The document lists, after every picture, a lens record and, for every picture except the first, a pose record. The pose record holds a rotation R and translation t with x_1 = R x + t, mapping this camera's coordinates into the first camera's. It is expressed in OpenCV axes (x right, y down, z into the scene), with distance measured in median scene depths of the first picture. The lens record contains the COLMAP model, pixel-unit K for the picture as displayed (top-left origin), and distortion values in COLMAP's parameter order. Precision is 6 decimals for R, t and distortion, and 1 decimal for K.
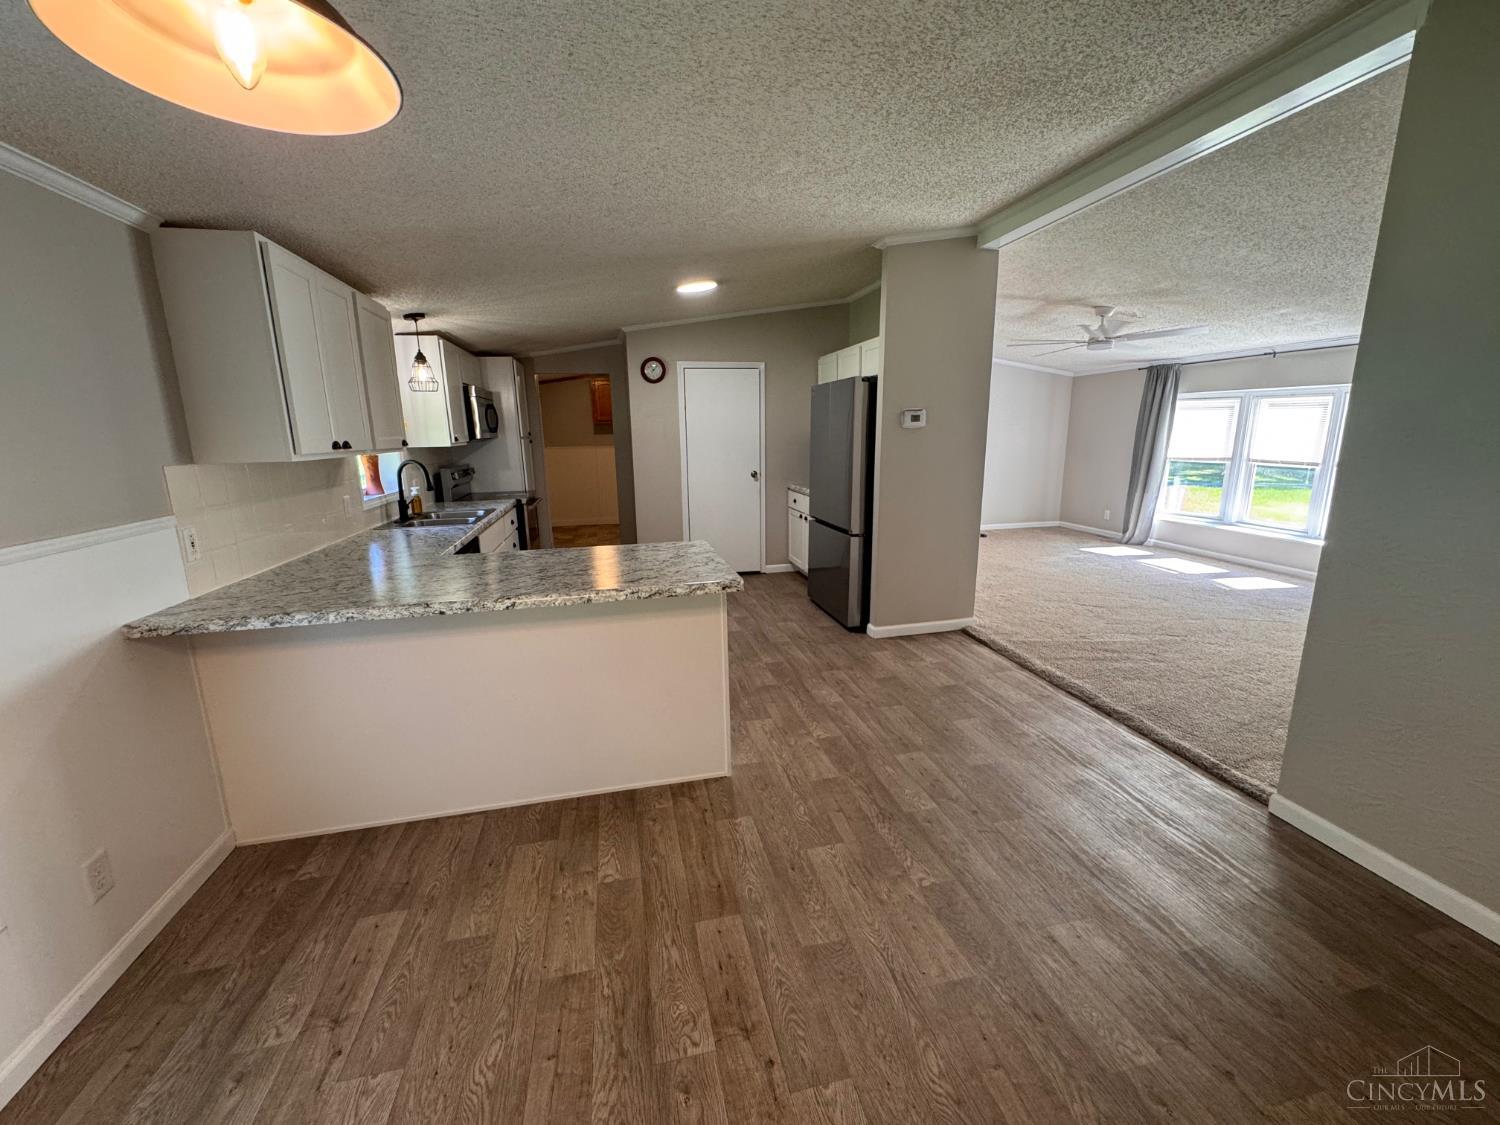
lens RADIAL K [[609.0, 0, 750.0], [0, 609.0, 562.5], [0, 0, 1]] dist [0.000546, 0.000010]
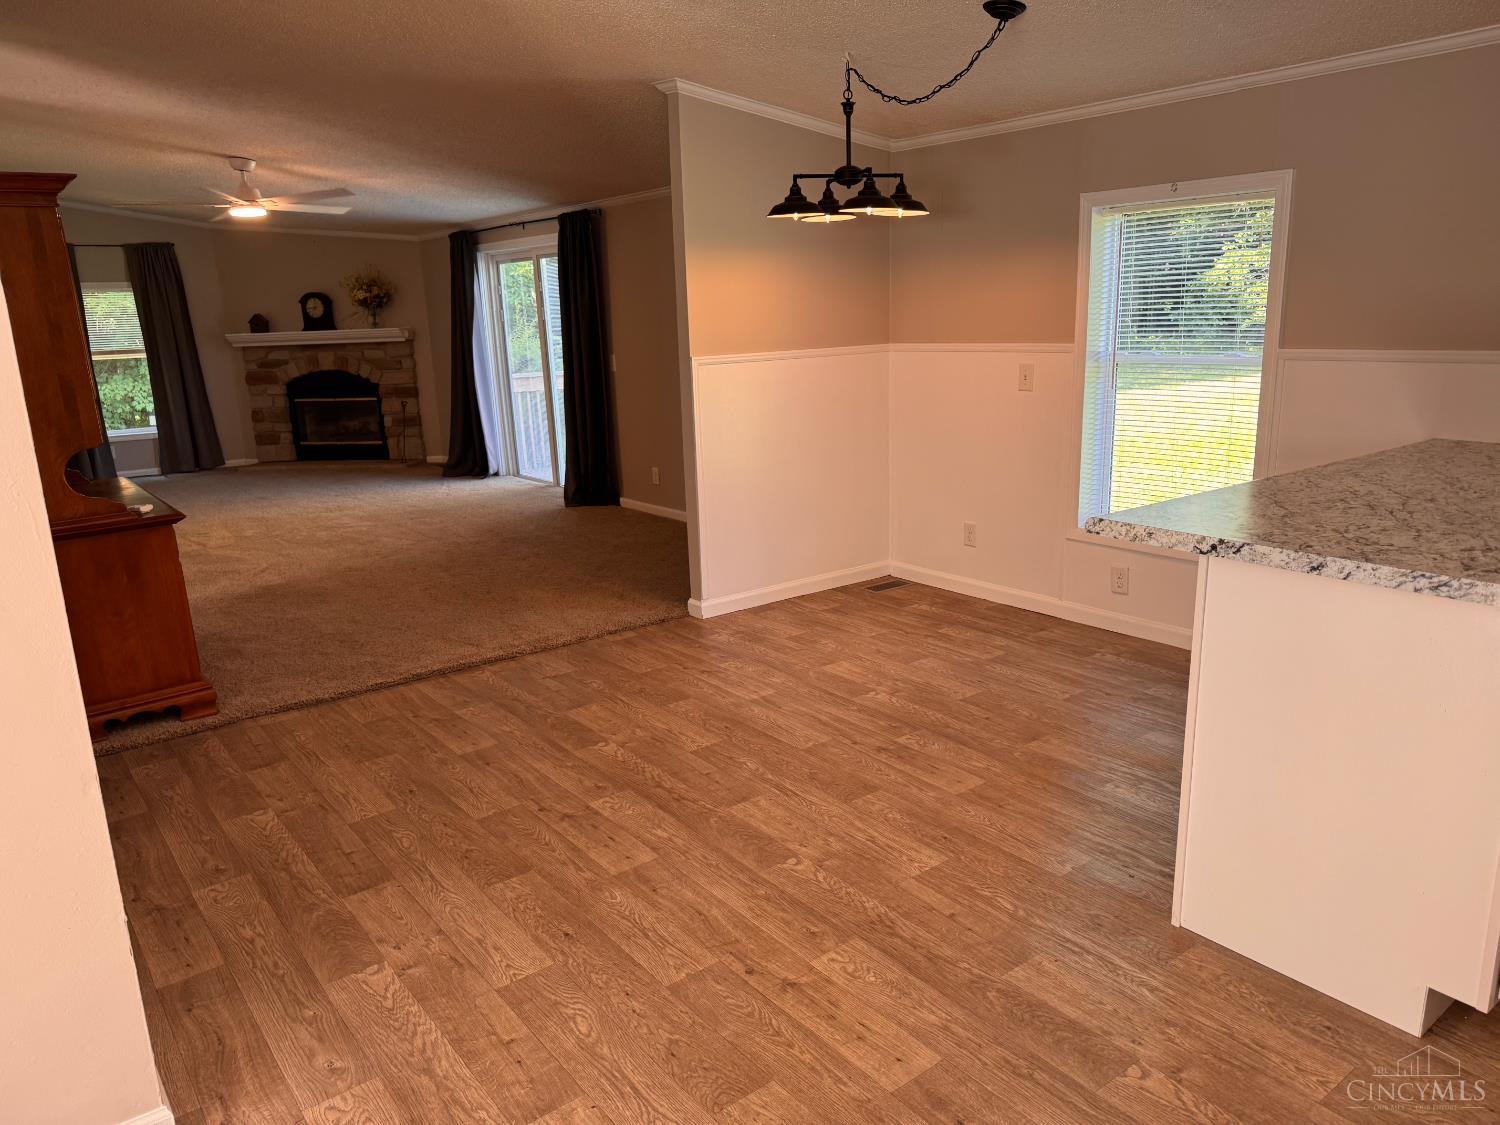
lens RADIAL K [[1051.8, 0, 747.0], [0, 1051.8, 577.0], [0, 0, 1]] dist [-0.002994, -0.002271]
pose [[-0.908627, 0.145495, -0.391444, 0.358745], [-0.044411, 0.898366, 0.436998, -0.179601], [0.415241, 0.414452, -0.809818, 0.838225]]
